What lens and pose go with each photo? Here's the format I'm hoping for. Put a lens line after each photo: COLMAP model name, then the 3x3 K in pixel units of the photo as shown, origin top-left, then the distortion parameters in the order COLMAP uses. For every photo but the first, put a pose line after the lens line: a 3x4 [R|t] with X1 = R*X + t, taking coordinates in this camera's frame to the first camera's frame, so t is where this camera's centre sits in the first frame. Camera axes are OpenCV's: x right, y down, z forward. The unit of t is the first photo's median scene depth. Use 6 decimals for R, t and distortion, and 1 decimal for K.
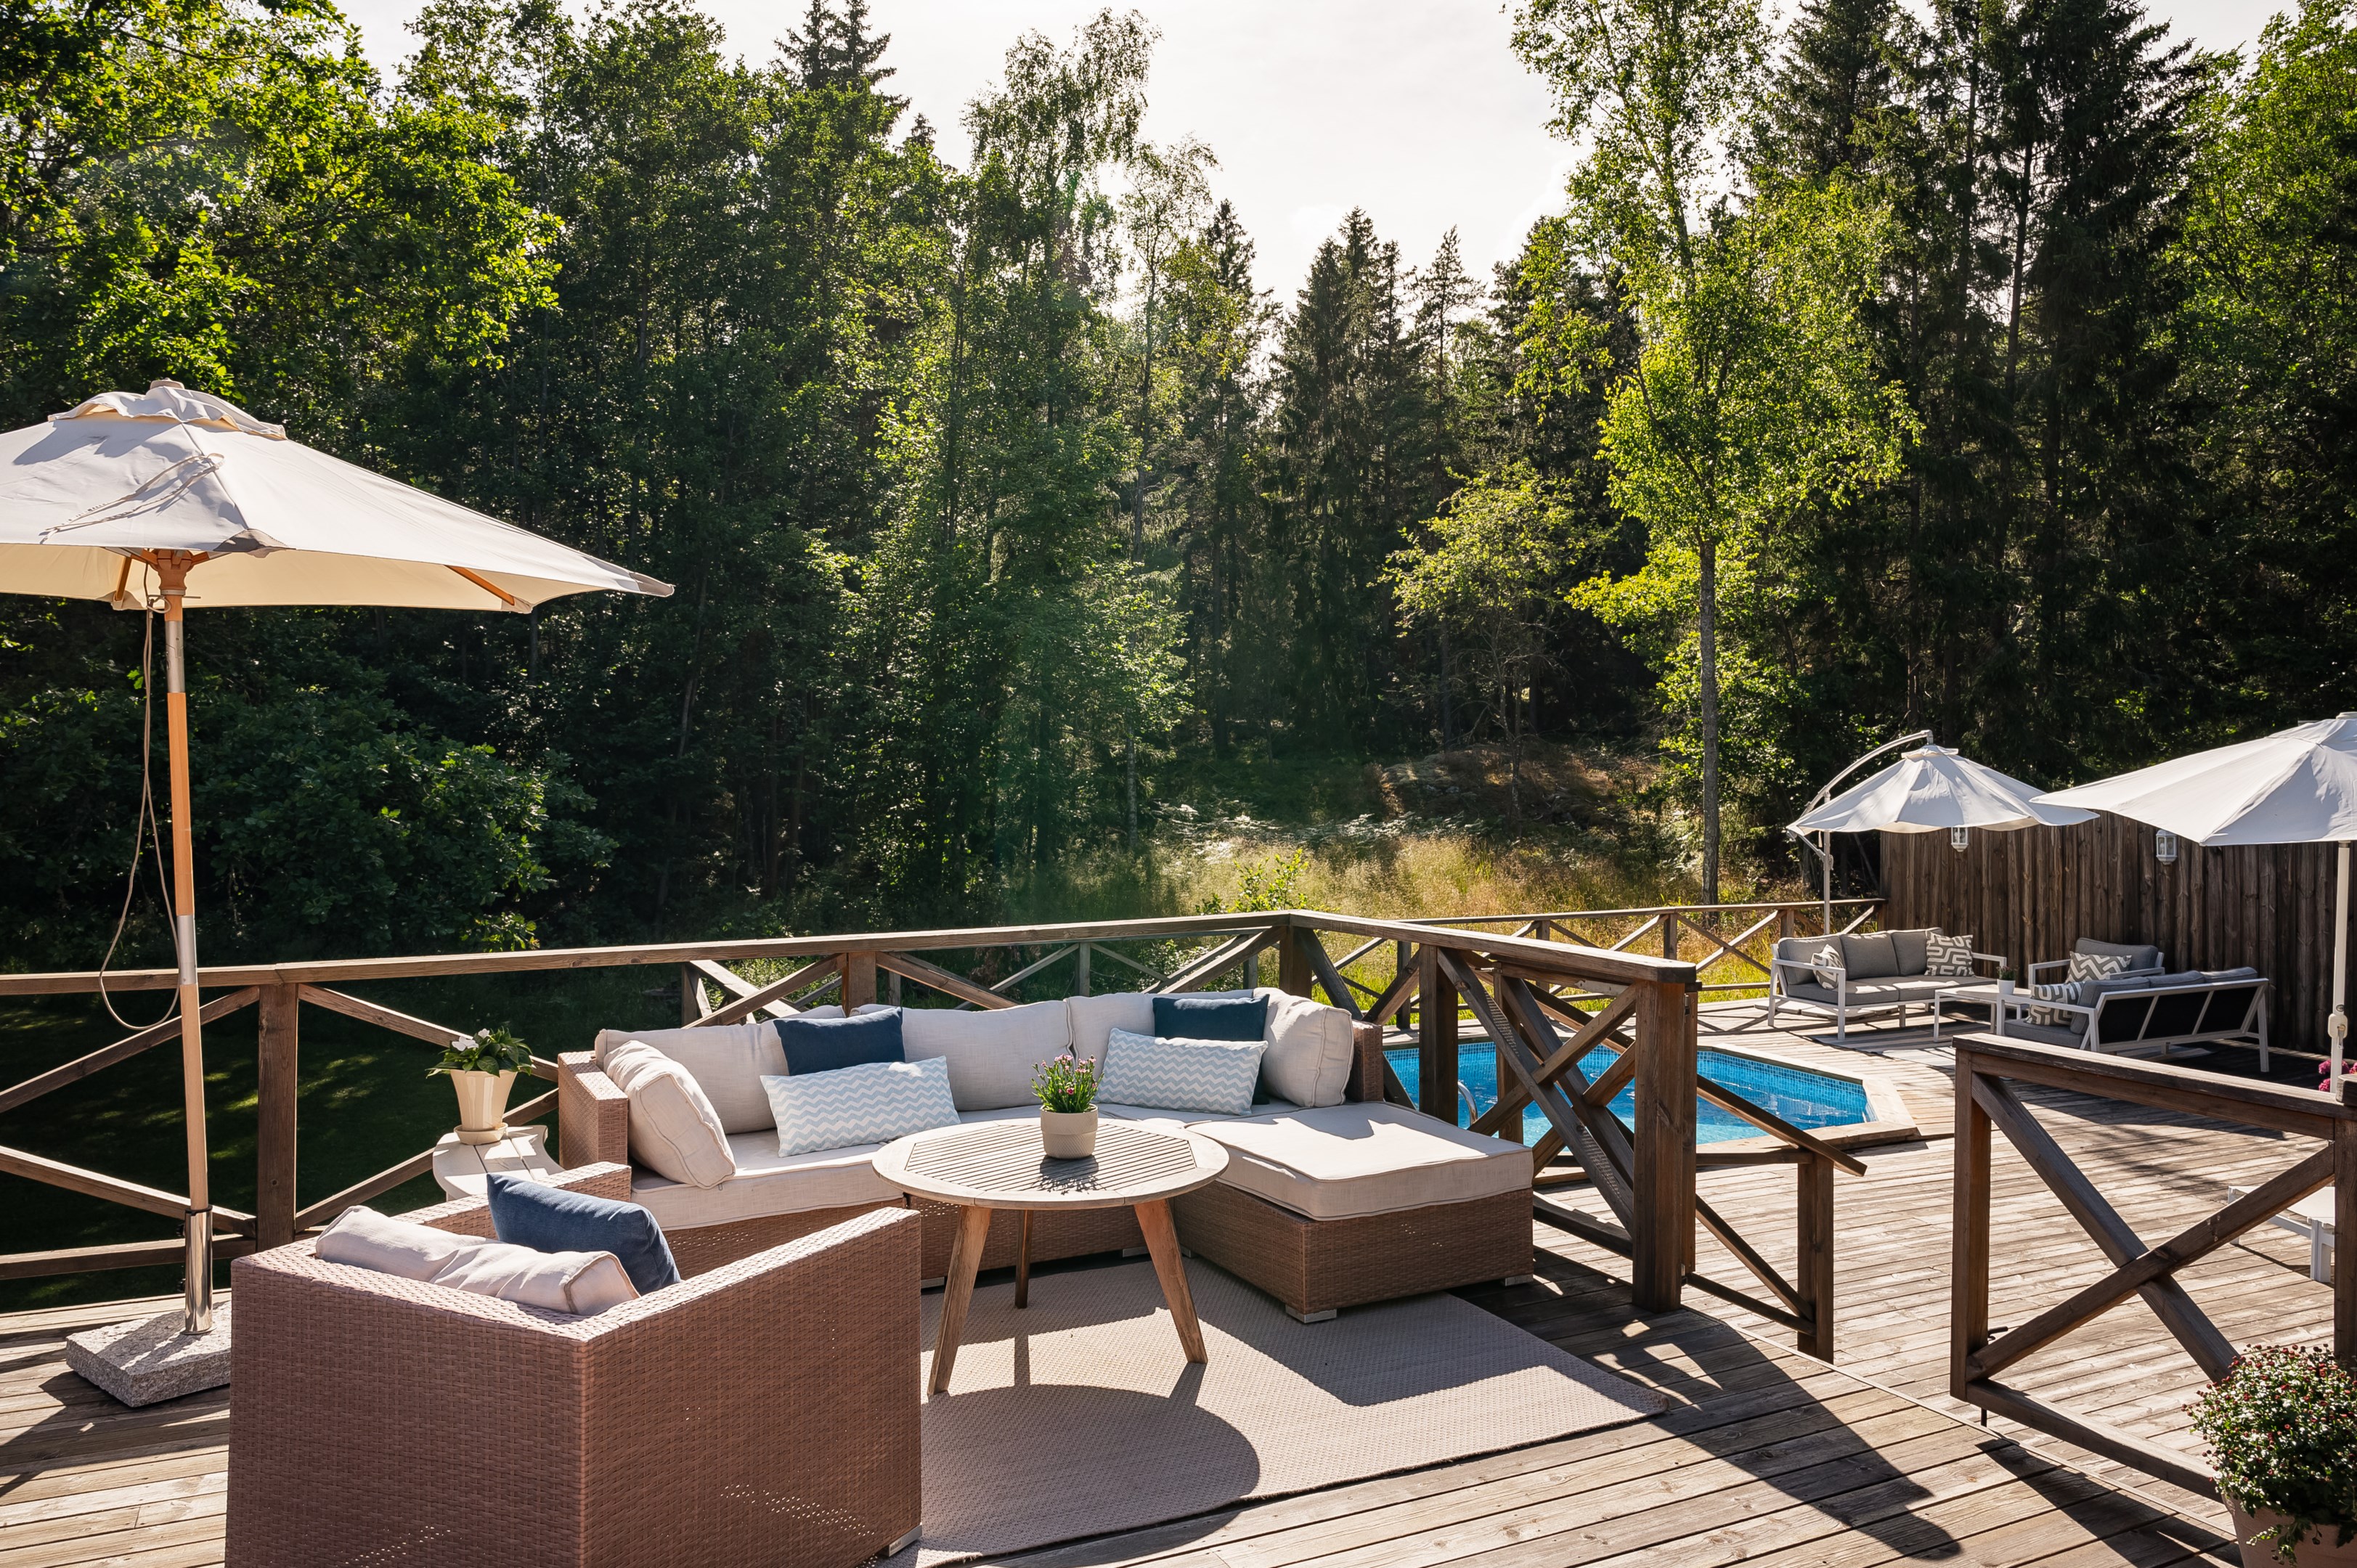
lens RADIAL K [[1610.3, 0, 1178.5], [0, 1610.3, 784.0], [0, 0, 1]] dist [0.003105, 0.001069]
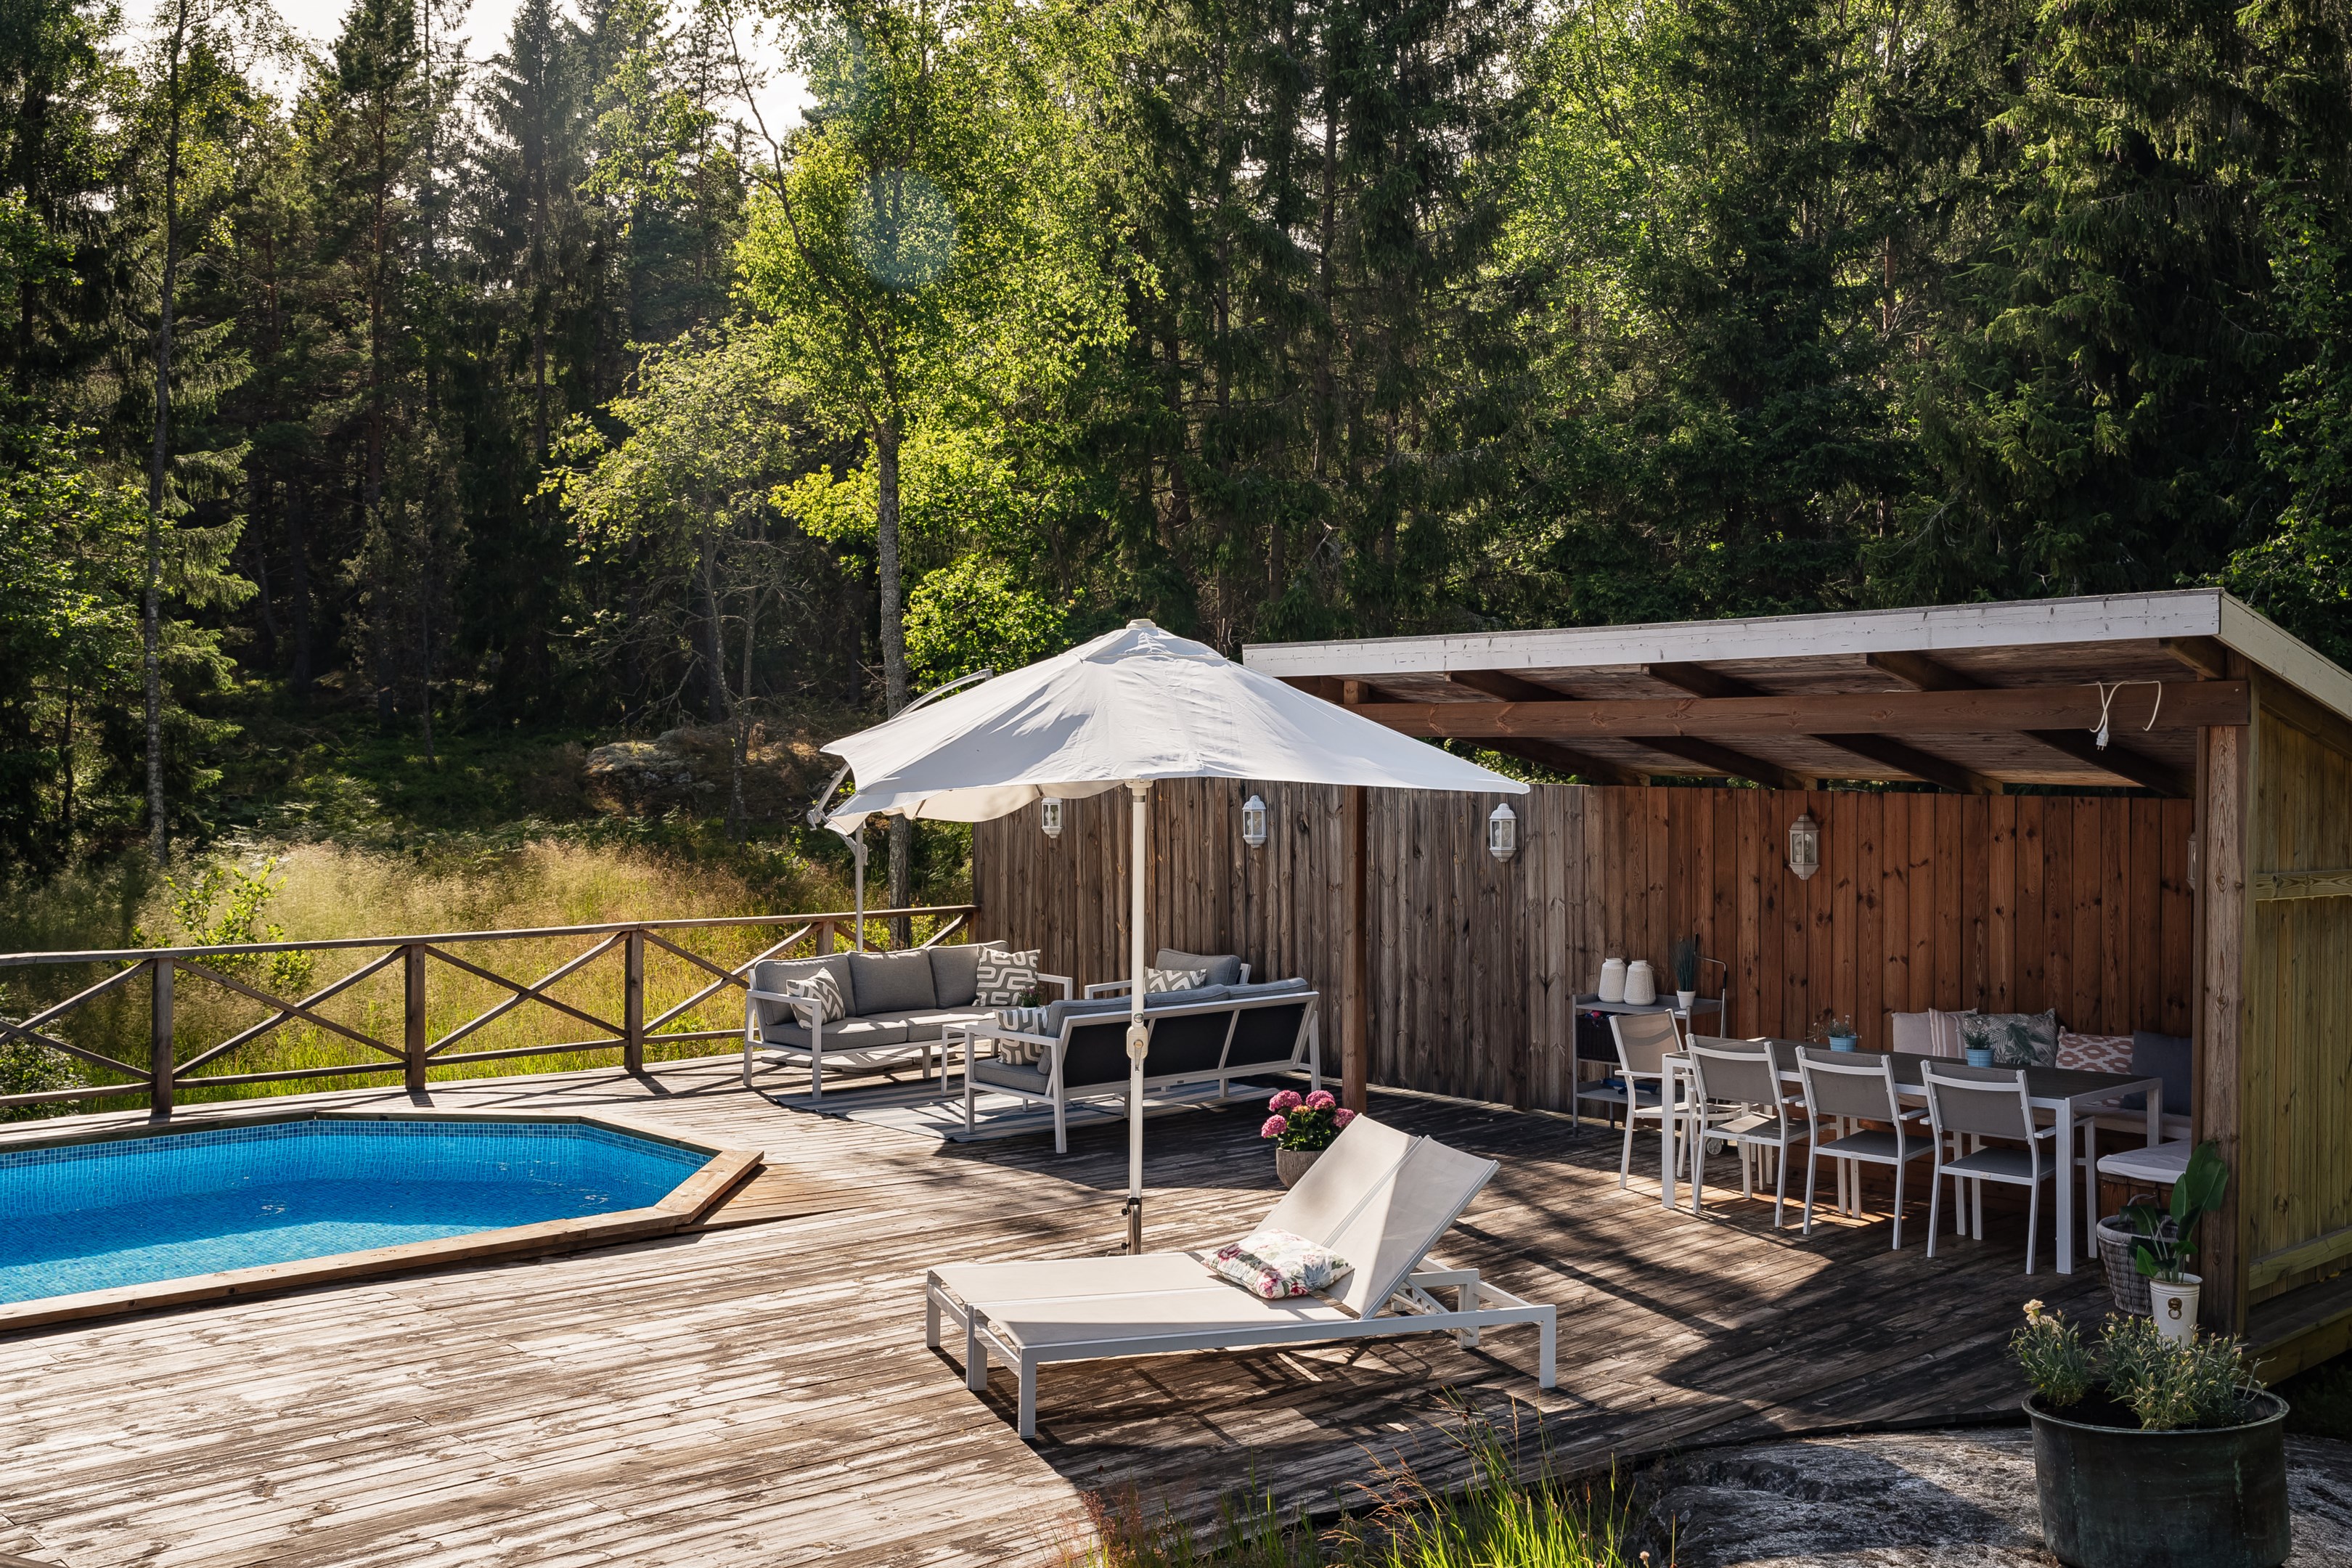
lens RADIAL K [[2242.8, 0, 1176.0], [0, 2242.8, 784.0], [0, 0, 1]] dist [0.001238, 0.008837]
pose [[0.961114, -0.006386, 0.276077, 0.276644], [0.006699, 0.999978, -0.000191, 0.019556], [-0.276070, 0.002033, 0.961135, 0.002581]]
